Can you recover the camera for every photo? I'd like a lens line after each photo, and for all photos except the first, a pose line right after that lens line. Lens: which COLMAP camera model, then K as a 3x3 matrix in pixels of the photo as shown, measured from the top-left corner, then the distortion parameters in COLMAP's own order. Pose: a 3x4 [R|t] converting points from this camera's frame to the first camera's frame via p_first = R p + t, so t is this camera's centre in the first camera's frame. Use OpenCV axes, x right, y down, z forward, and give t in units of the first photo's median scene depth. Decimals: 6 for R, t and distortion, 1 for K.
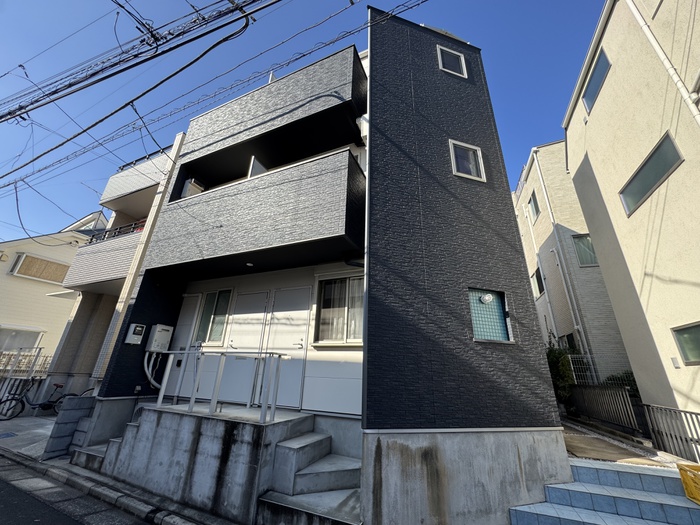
lens RADIAL K [[280.6, 0, 351.7], [0, 280.6, 261.7], [0, 0, 1]] dist [-0.001011, -0.000387]
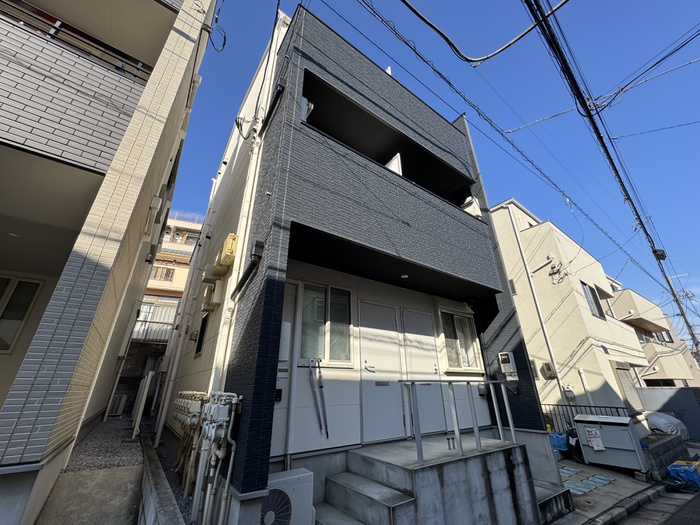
lens RADIAL K [[280.6, 0, 352.6], [0, 280.6, 260.5], [0, 0, 1]] dist [-0.001011, -0.000387]
pose [[0.500446, 0.317866, 0.805304, -1.327540], [-0.298585, 0.936461, -0.184084, 0.198880], [-0.812651, -0.148328, 0.563558, 0.722836]]
